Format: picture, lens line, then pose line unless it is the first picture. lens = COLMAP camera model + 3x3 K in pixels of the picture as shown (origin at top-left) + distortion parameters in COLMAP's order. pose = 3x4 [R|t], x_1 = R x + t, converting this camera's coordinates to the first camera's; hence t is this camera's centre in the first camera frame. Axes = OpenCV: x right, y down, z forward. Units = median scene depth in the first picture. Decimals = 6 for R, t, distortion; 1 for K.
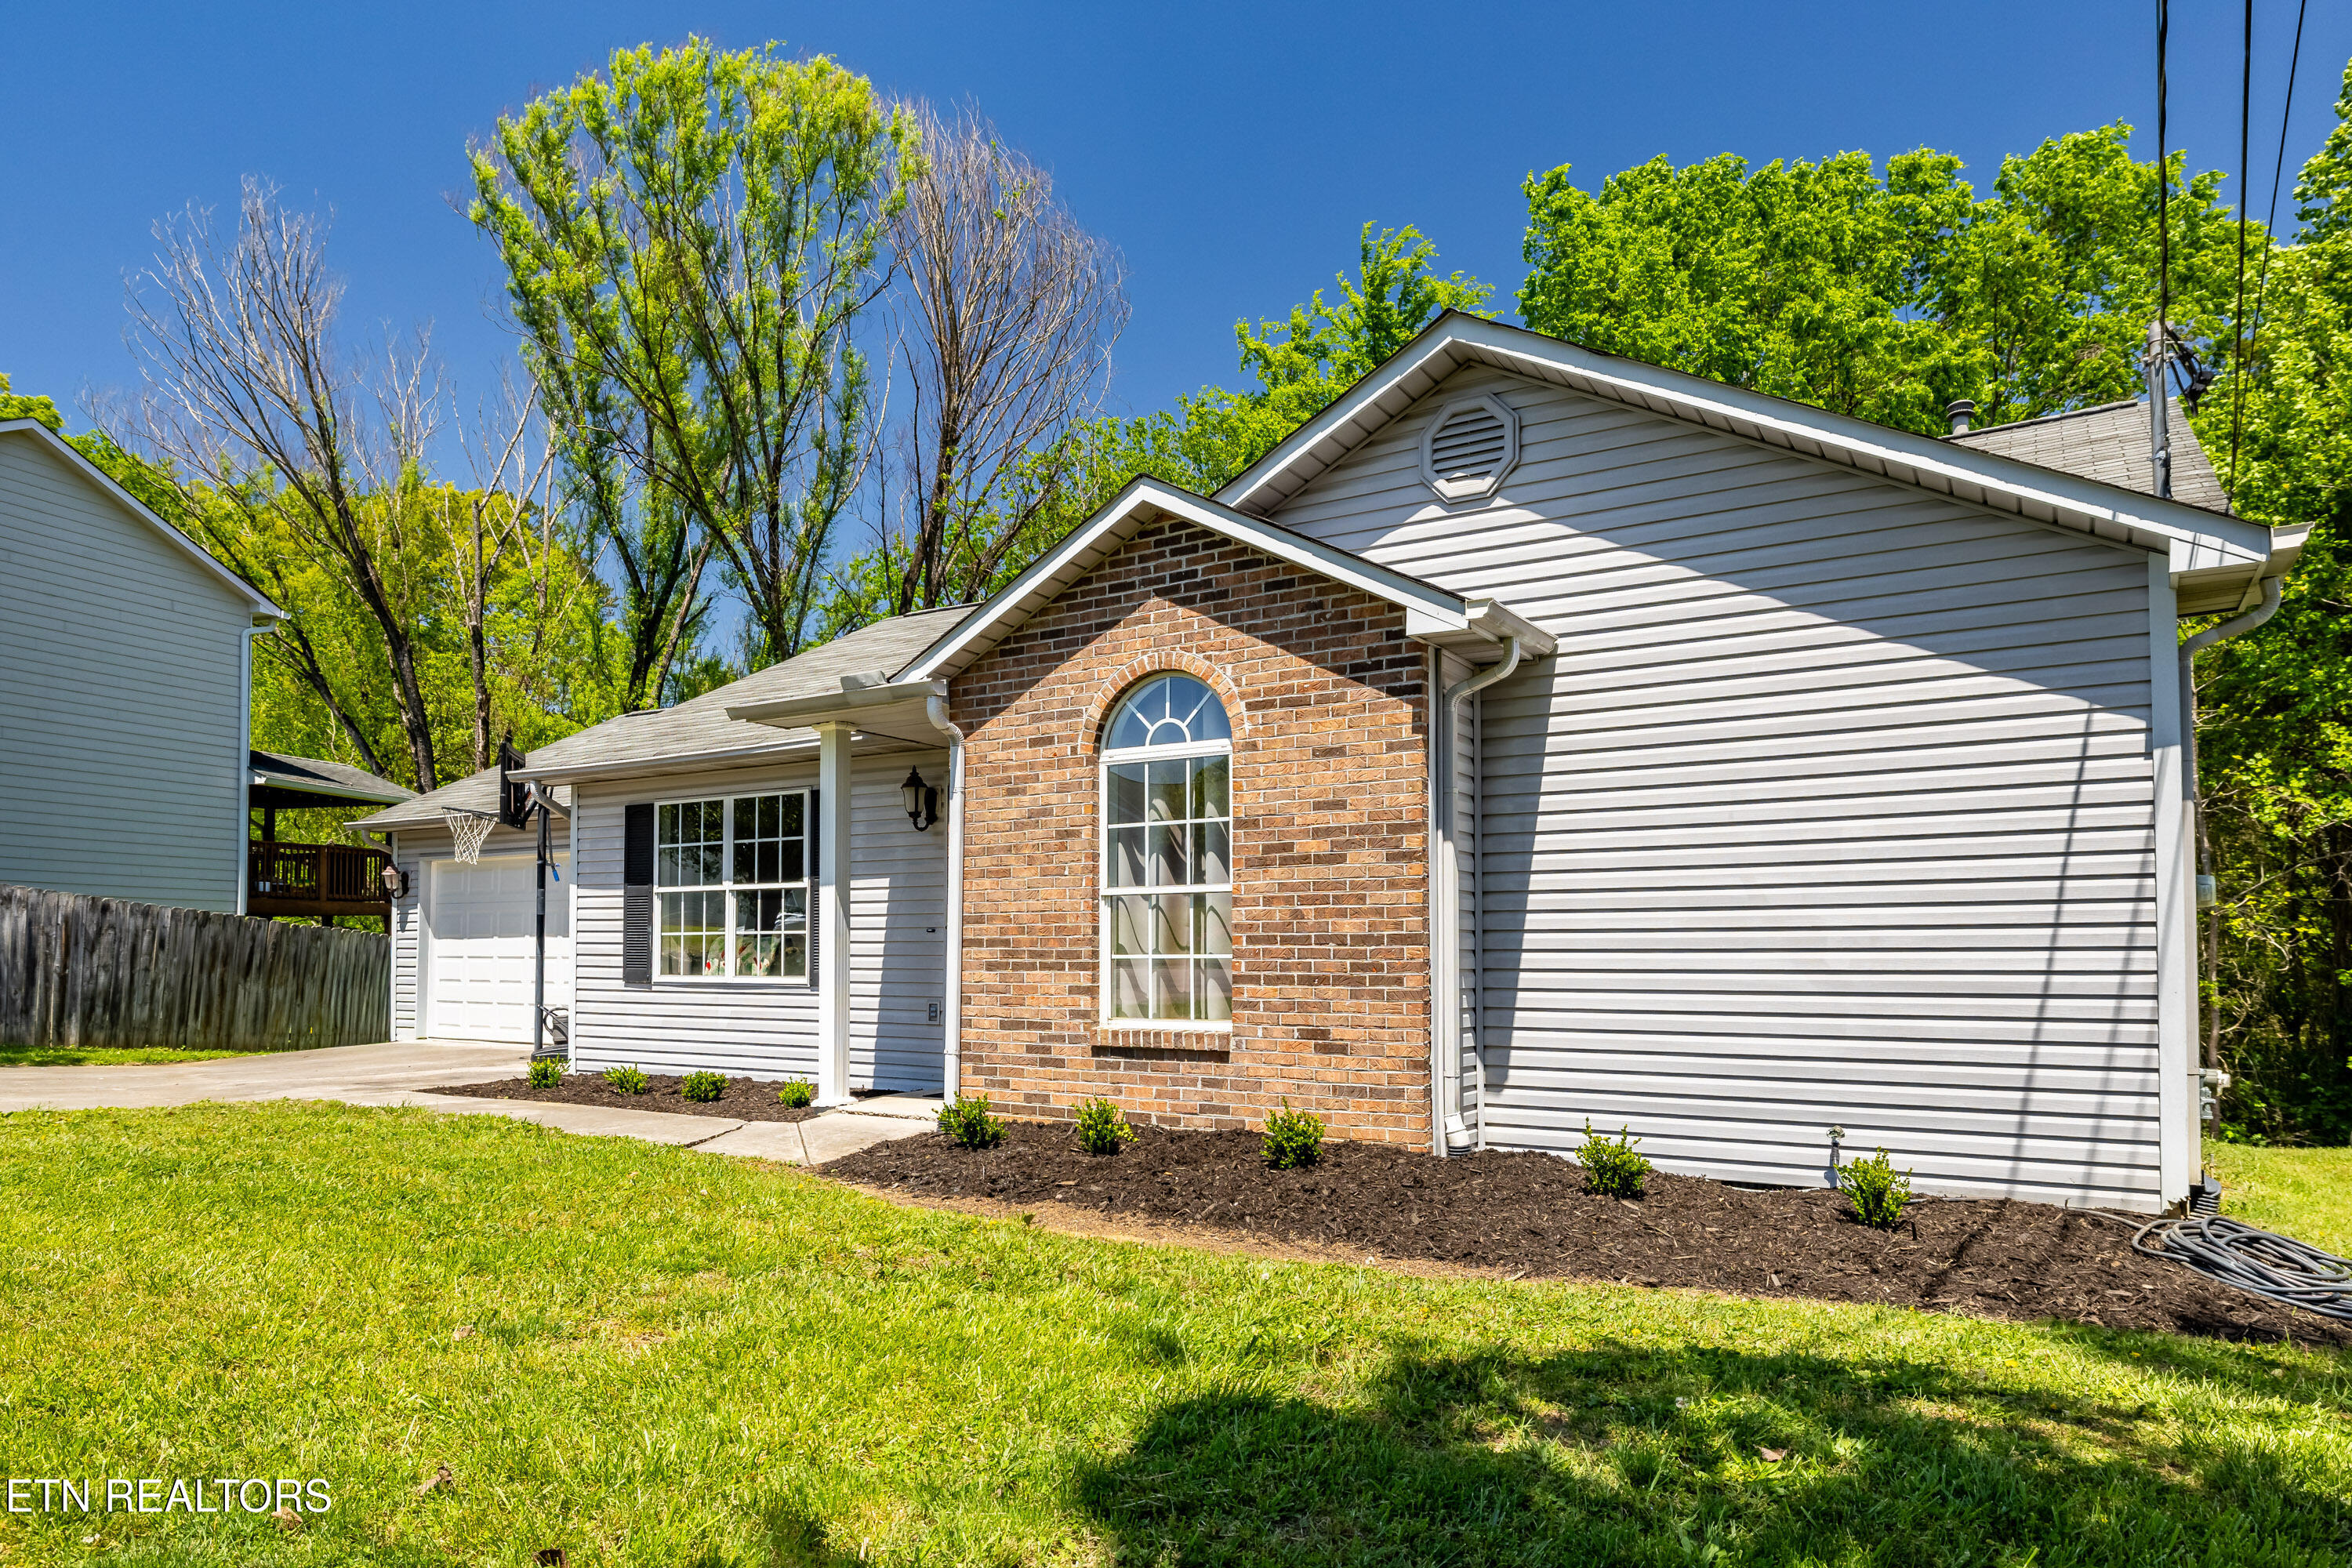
lens RADIAL K [[1341.1, 0, 1198.6], [0, 1341.1, 903.7], [0, 0, 1]] dist [0.003808, -0.002814]
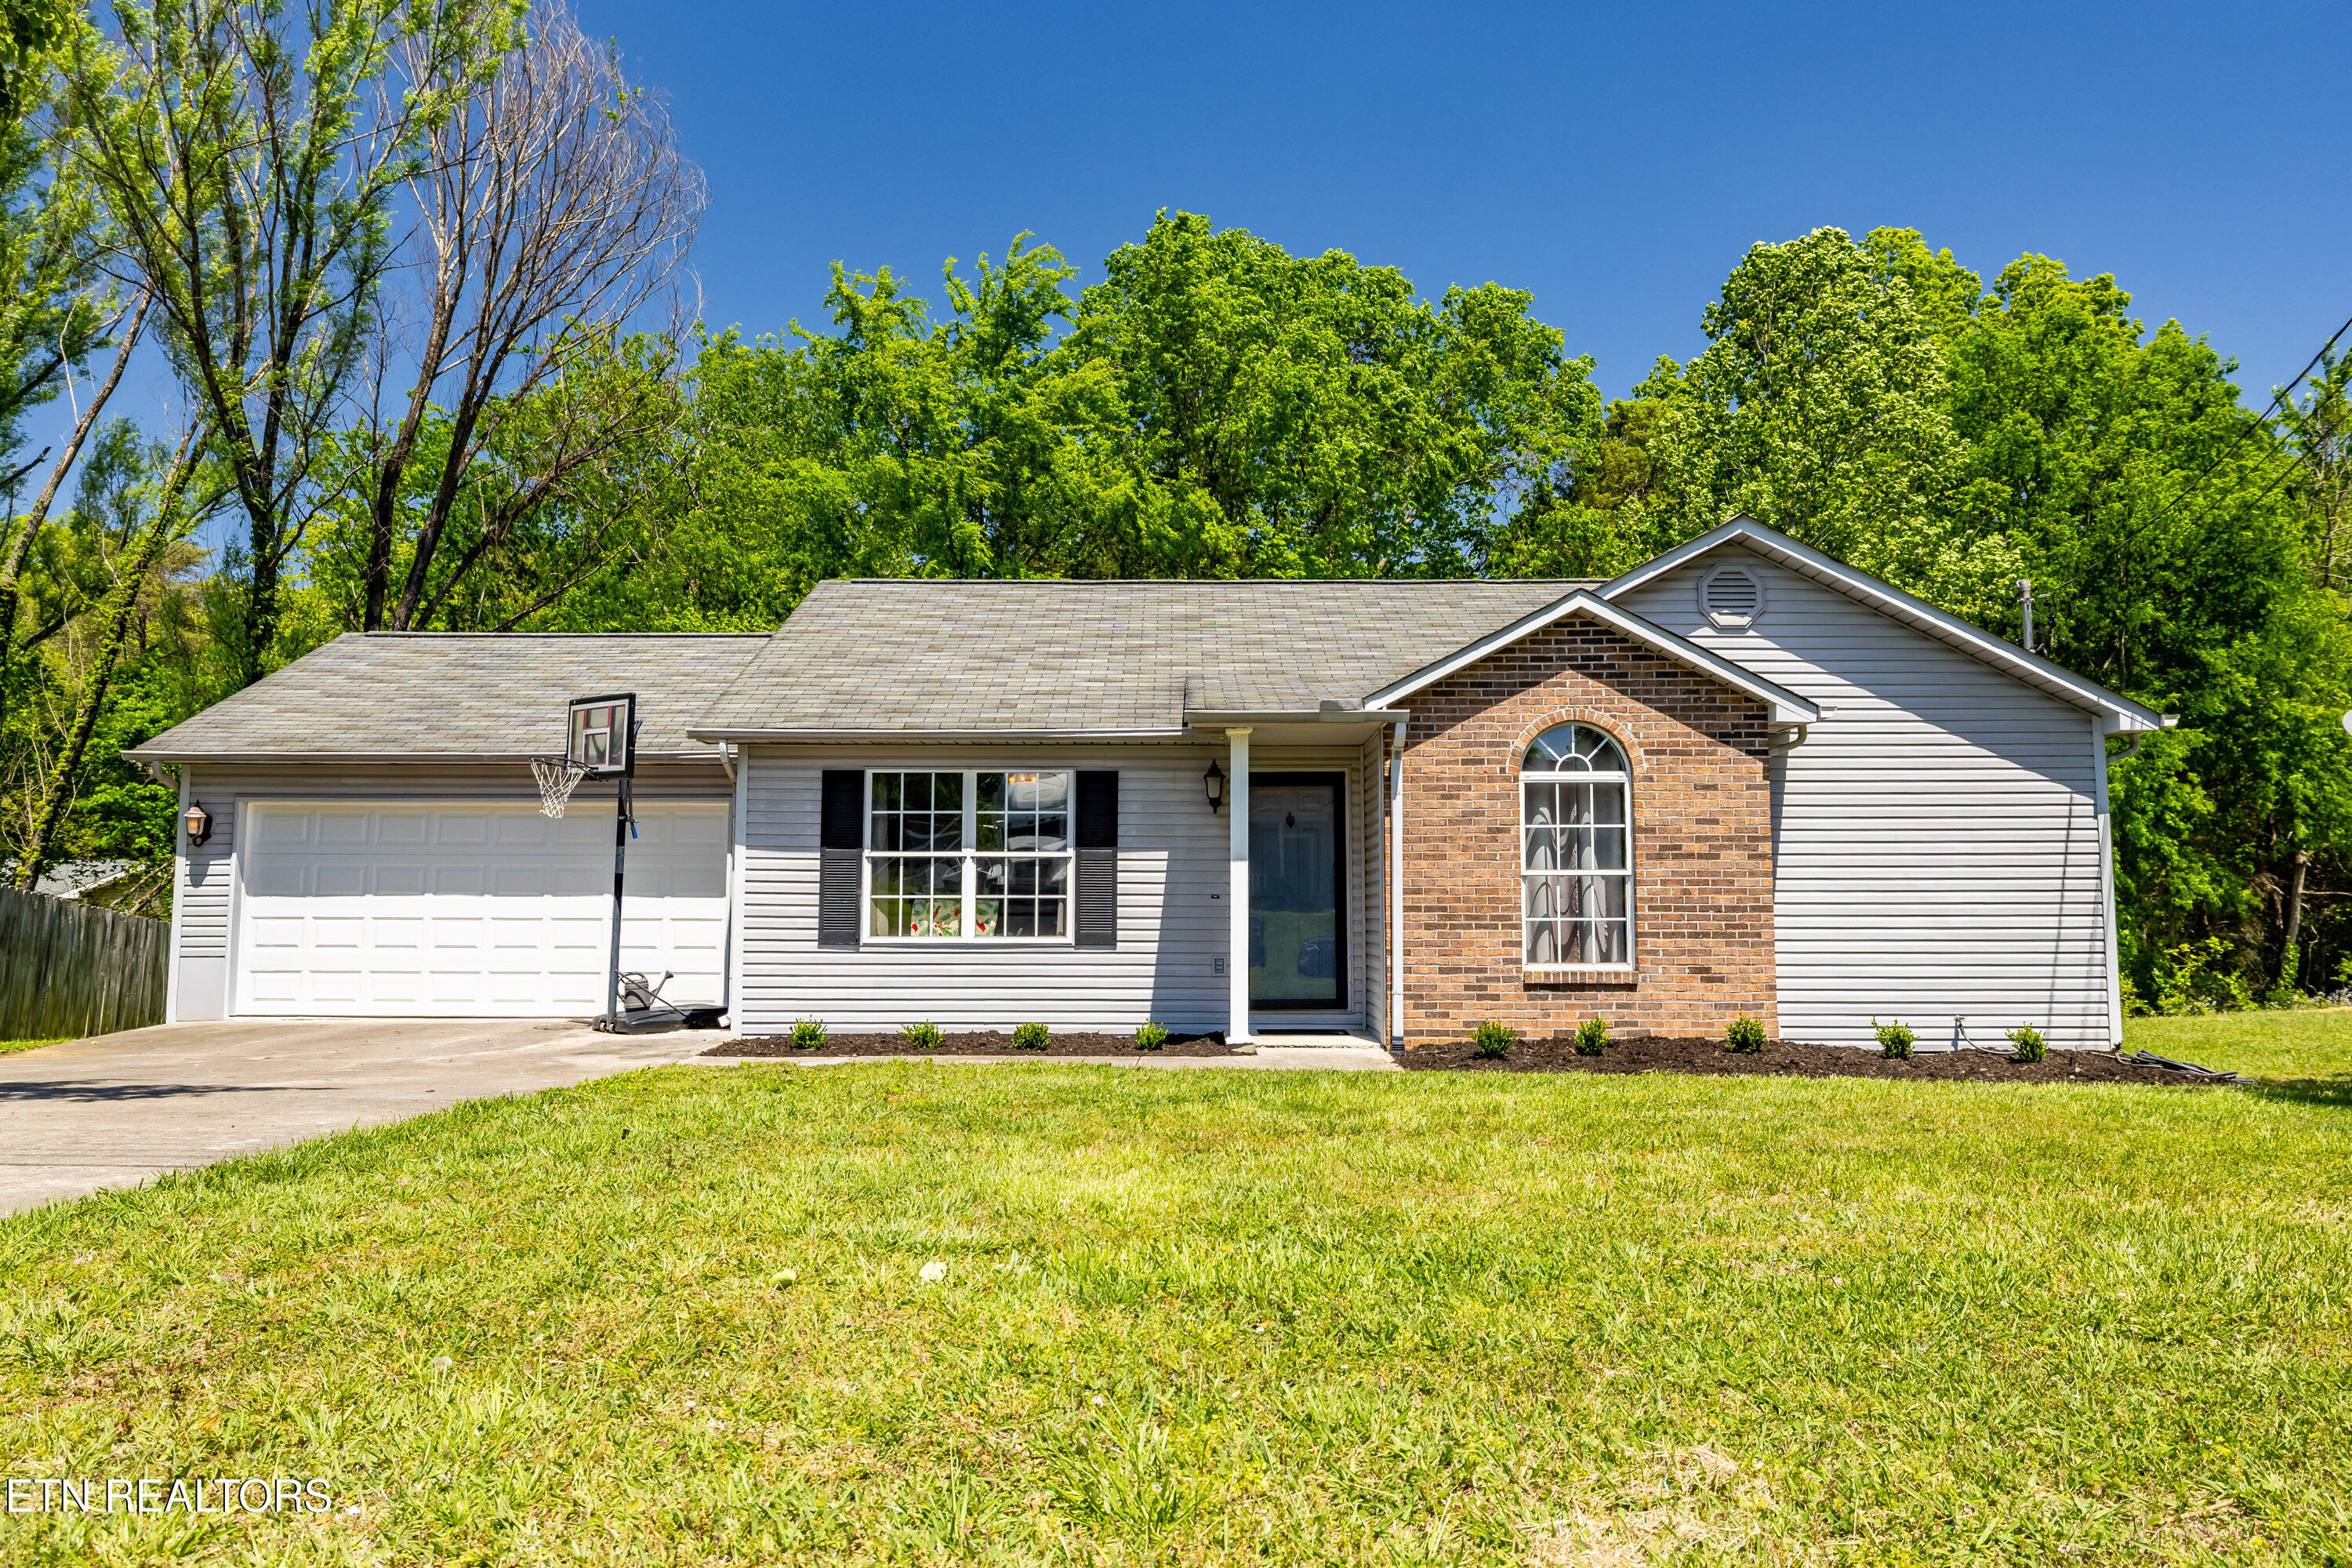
lens RADIAL K [[1440.7, 0, 1159.5], [0, 1440.7, 780.0], [0, 0, 1]] dist [-0.000539, 0.000030]
pose [[0.868961, 0.047821, 0.492564, -1.117208], [-0.020486, 0.997943, -0.060744, -0.006309], [-0.494456, 0.042694, 0.868154, -0.117482]]
